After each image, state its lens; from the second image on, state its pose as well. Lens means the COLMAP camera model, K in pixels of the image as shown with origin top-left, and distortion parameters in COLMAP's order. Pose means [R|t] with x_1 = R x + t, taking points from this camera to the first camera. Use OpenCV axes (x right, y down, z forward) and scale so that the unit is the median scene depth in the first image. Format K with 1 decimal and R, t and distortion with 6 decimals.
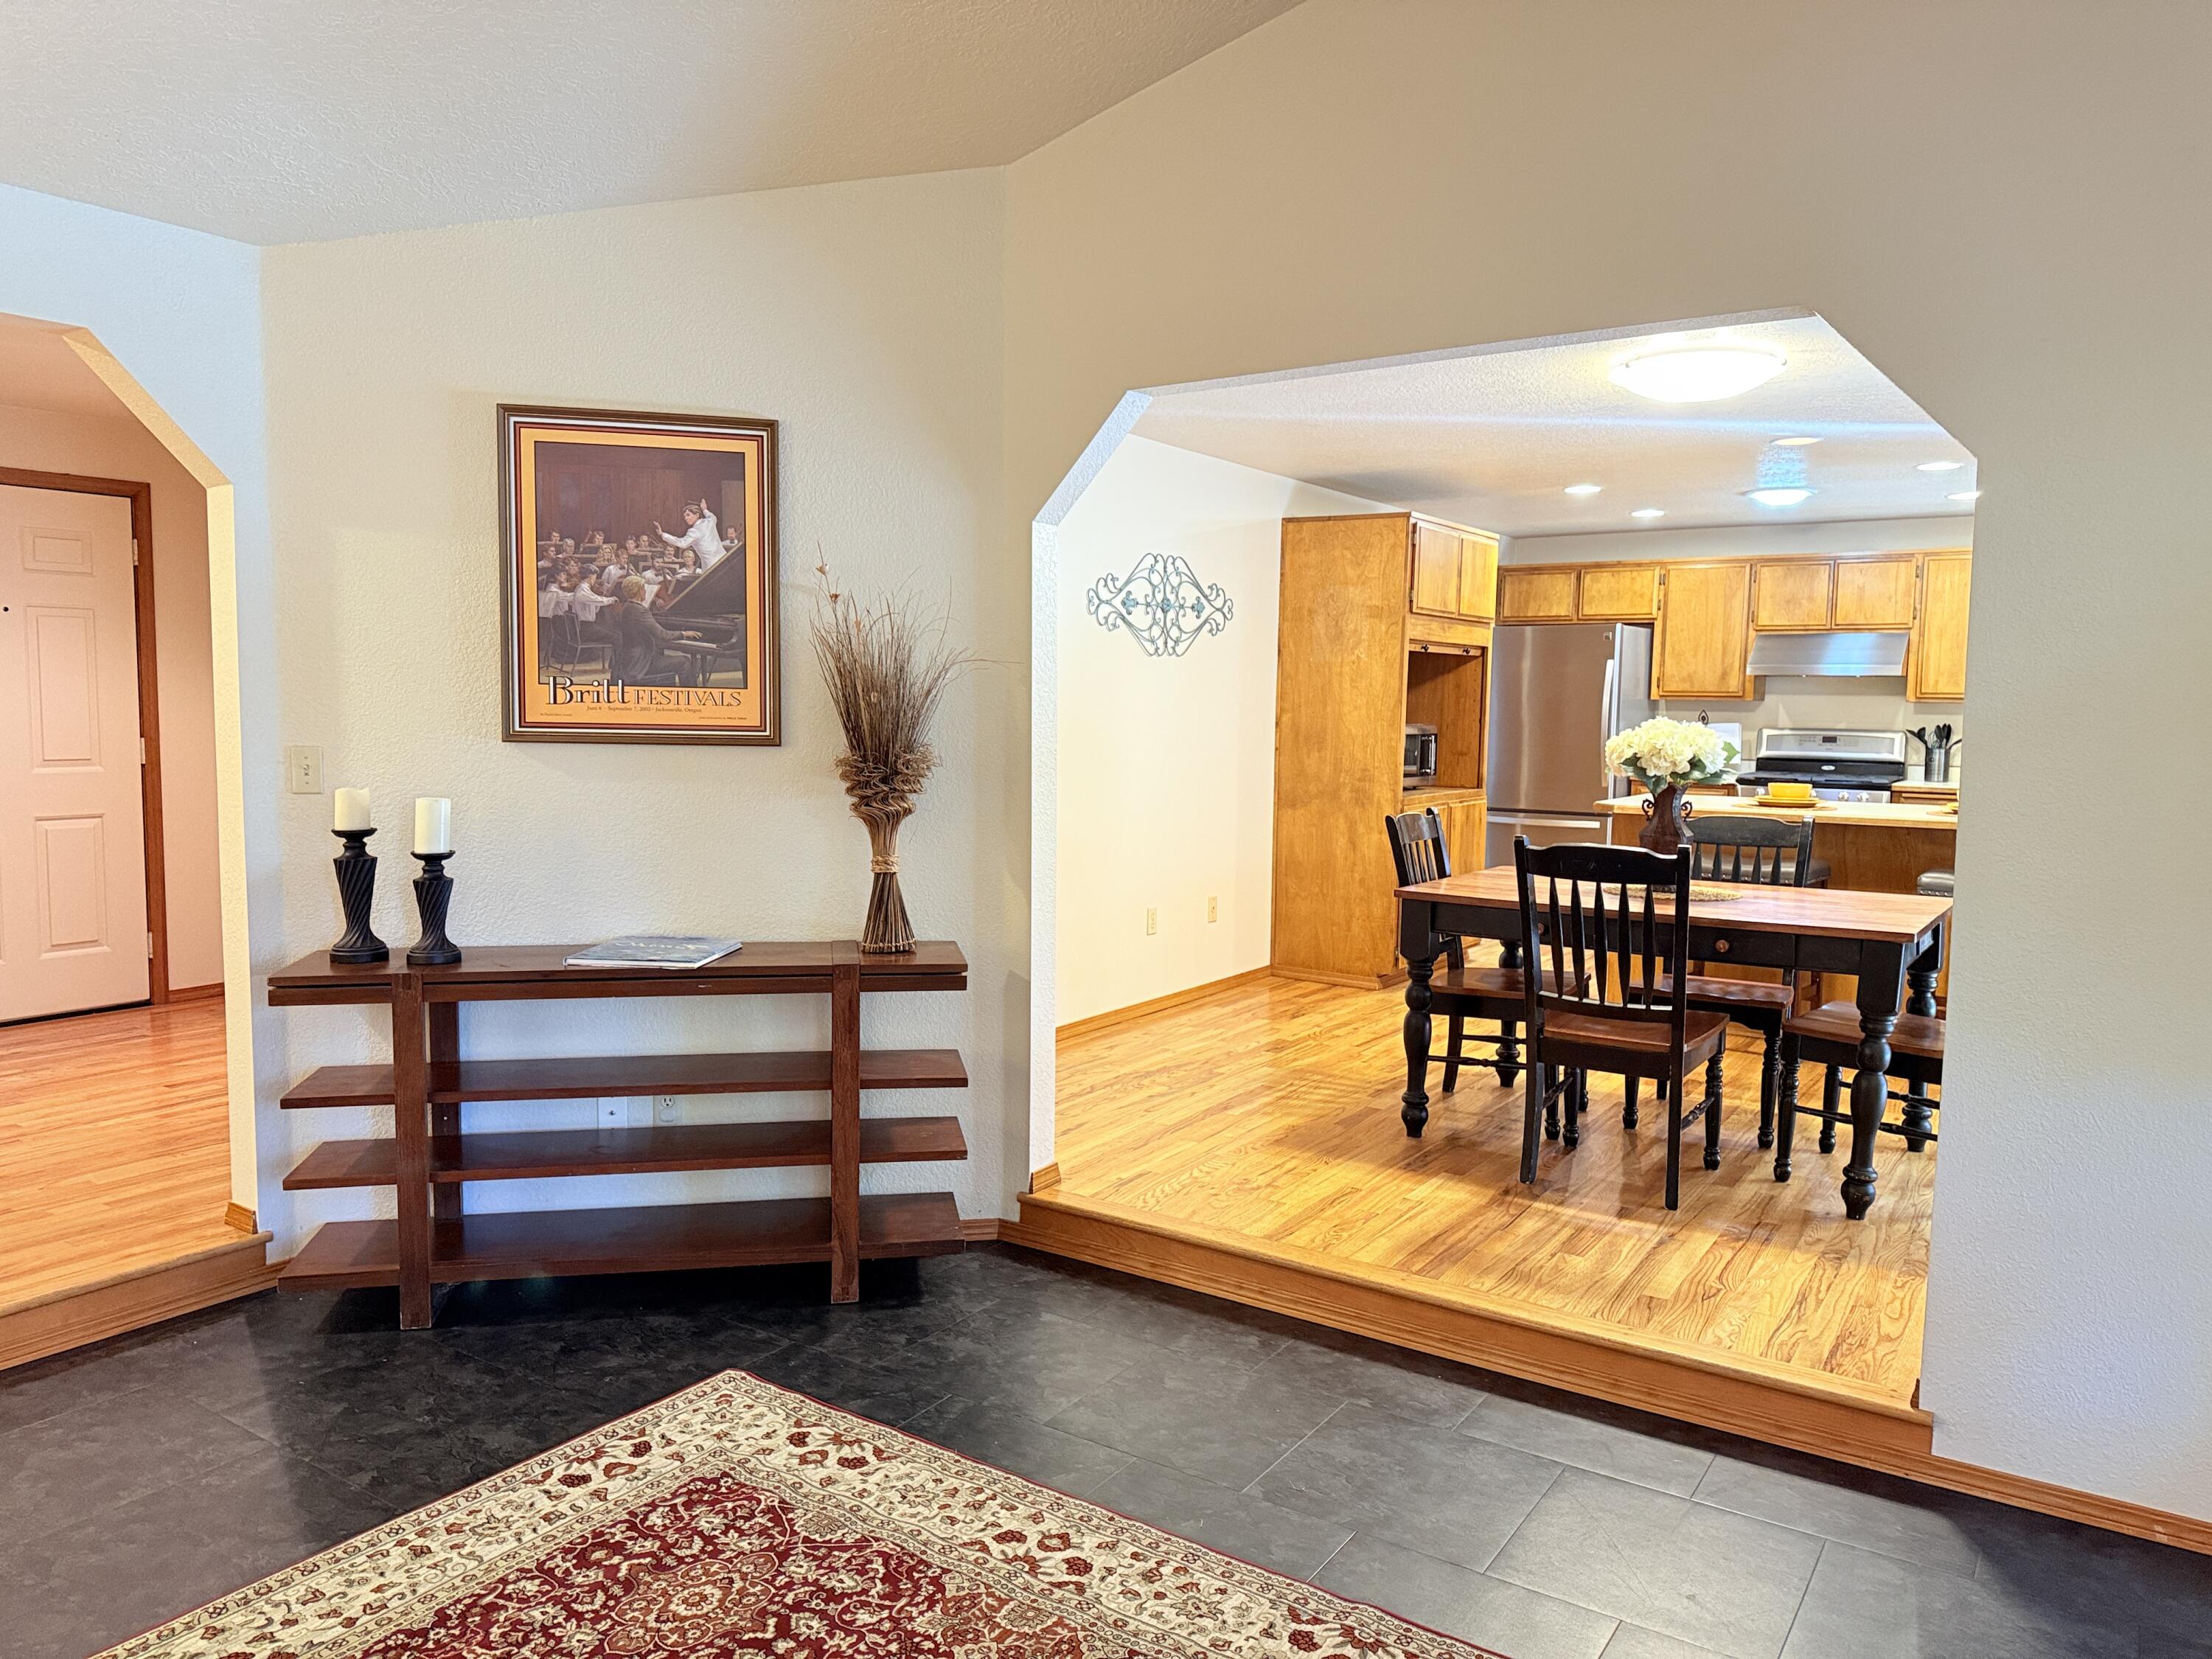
lens RADIAL K [[1556.2, 0, 1106.0], [0, 1556.2, 829.5], [0, 0, 1]] dist [0.158945, -0.358482]
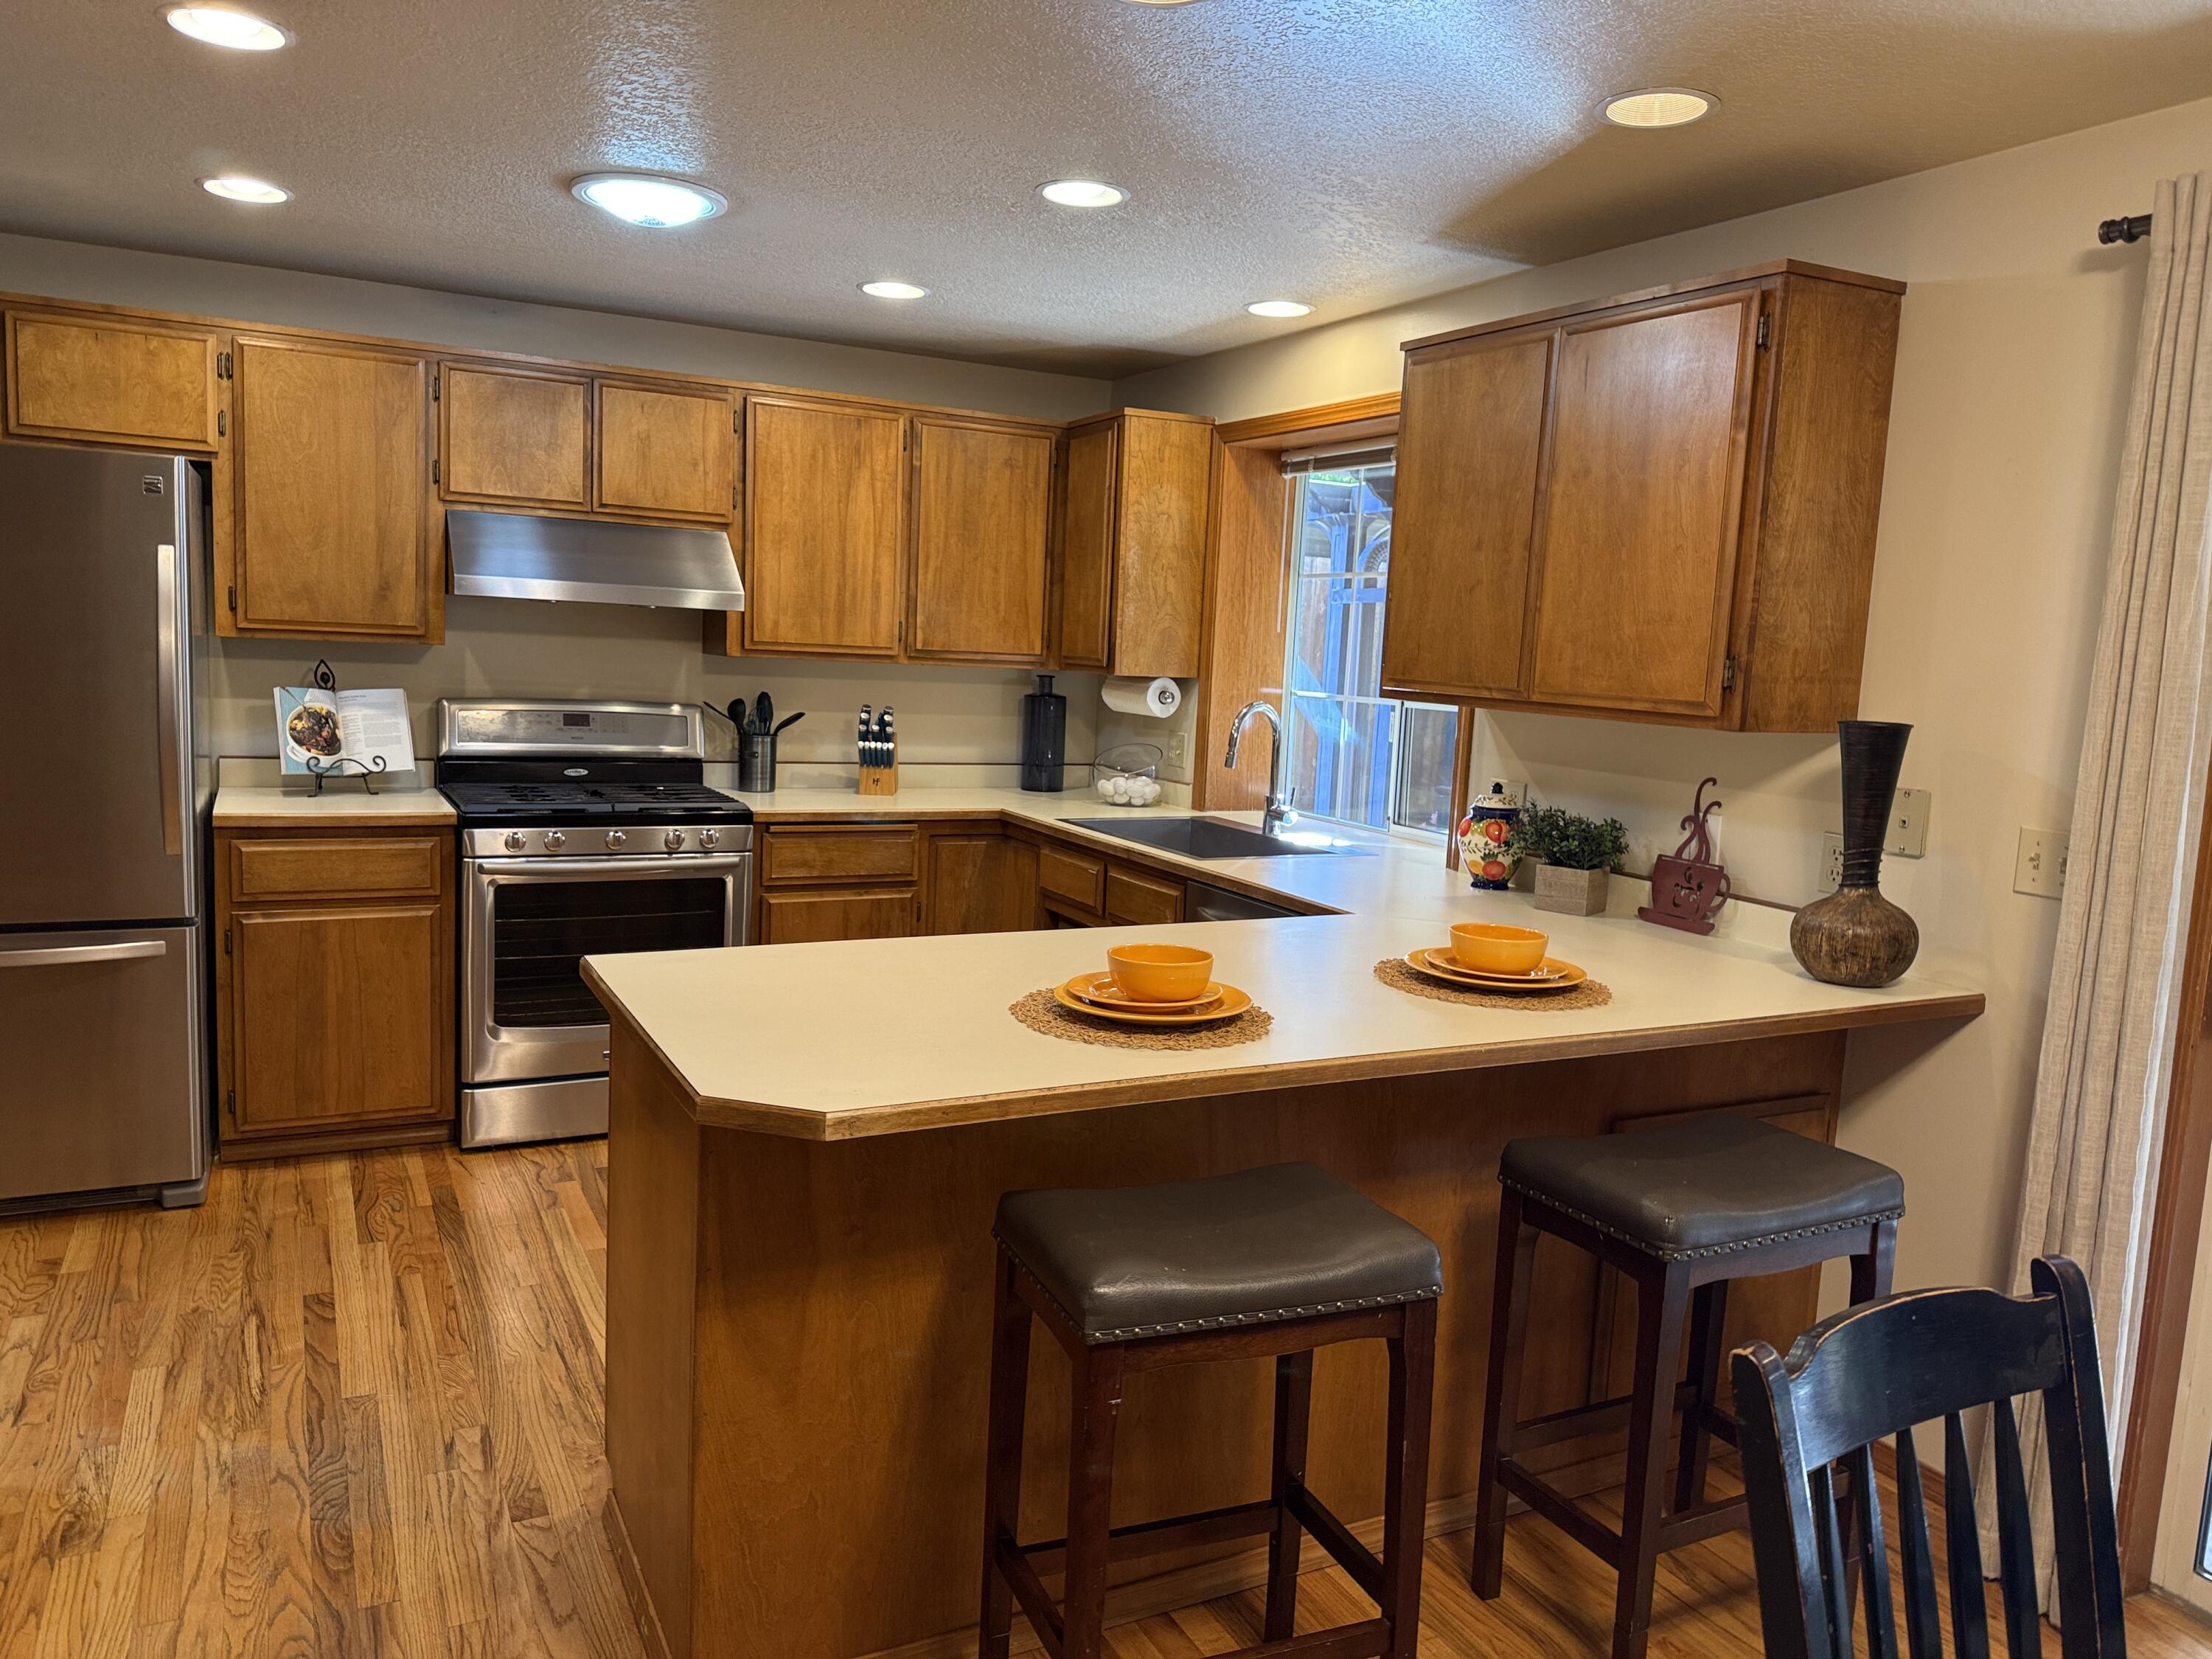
lens RADIAL K [[1577.1, 0, 1067.3], [0, 1577.1, 844.1], [0, 0, 1]] dist [0.003833, -0.007828]
pose [[0.492550, -0.105070, 0.863919, 0.161494], [0.030685, 0.994165, 0.103415, -0.143896], [-0.869743, -0.024427, 0.492900, 1.303861]]
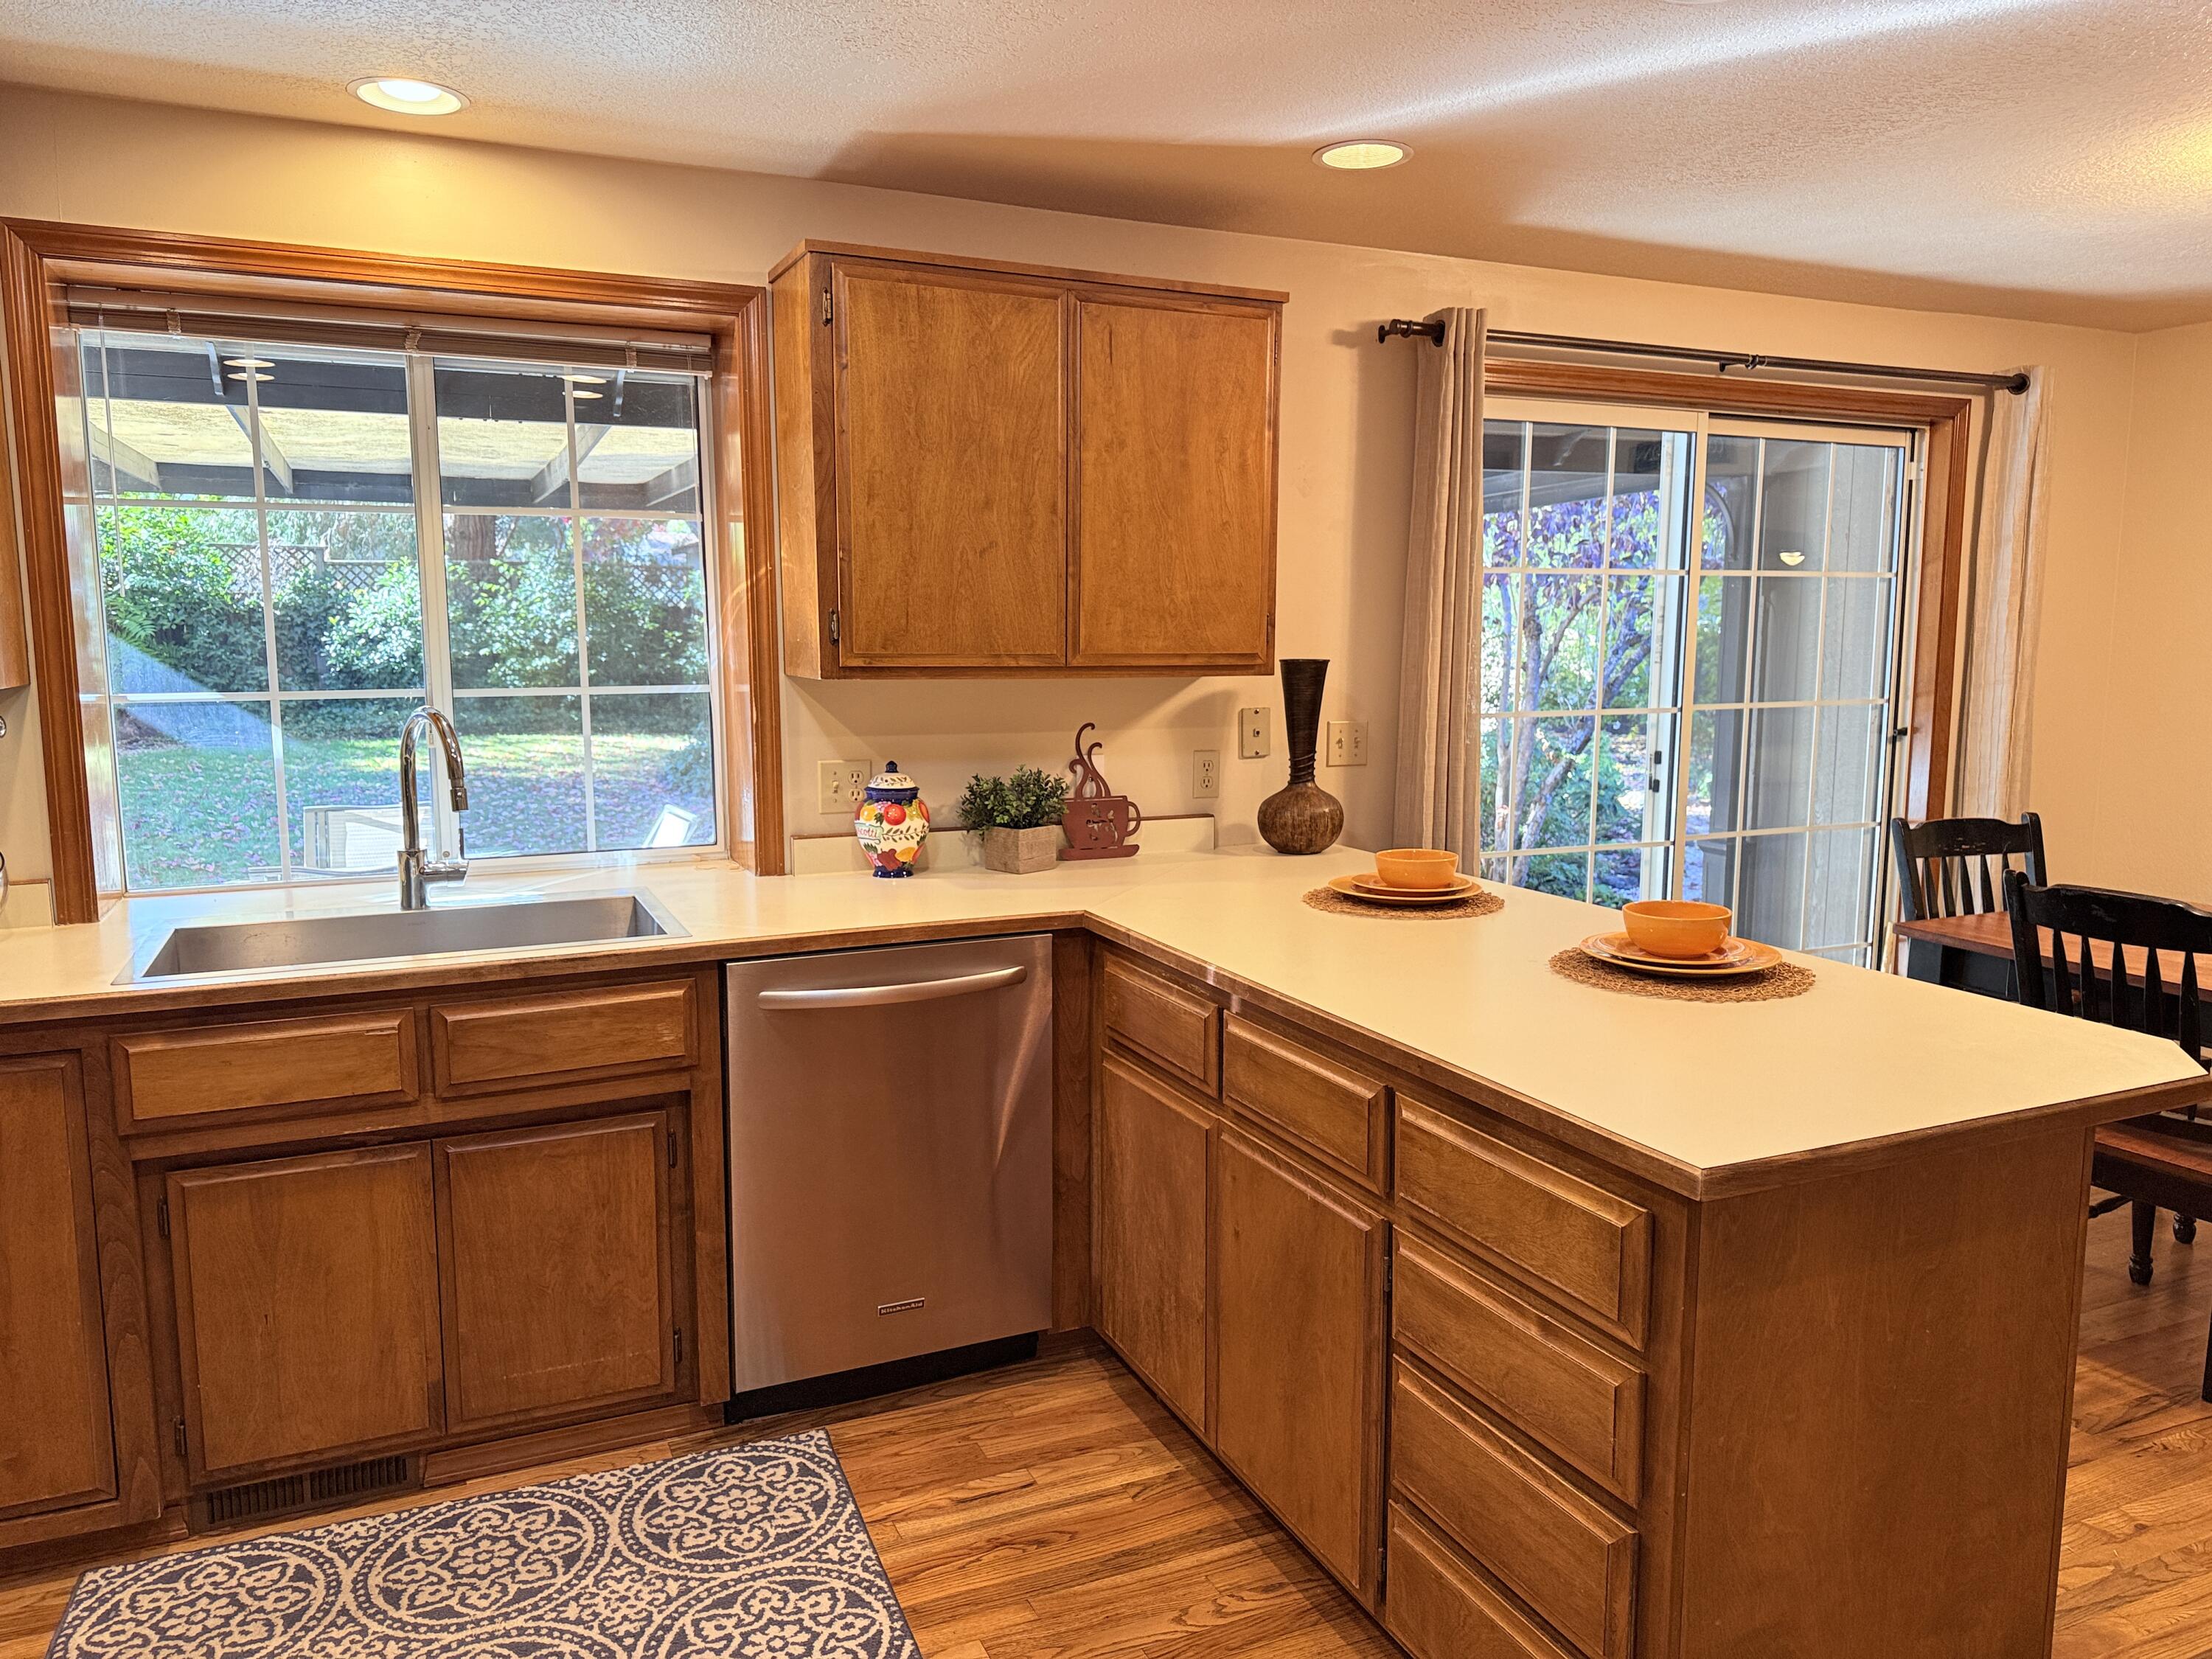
lens RADIAL K [[1557.1, 0, 1127.1], [0, 1557.1, 841.4], [0, 0, 1]] dist [0.071847, -0.104486]
pose [[-0.853756, -0.081228, 0.514298, 0.543095], [0.032899, 0.977367, 0.208979, -0.205755], [-0.519633, 0.195337, -0.831760, 2.184121]]
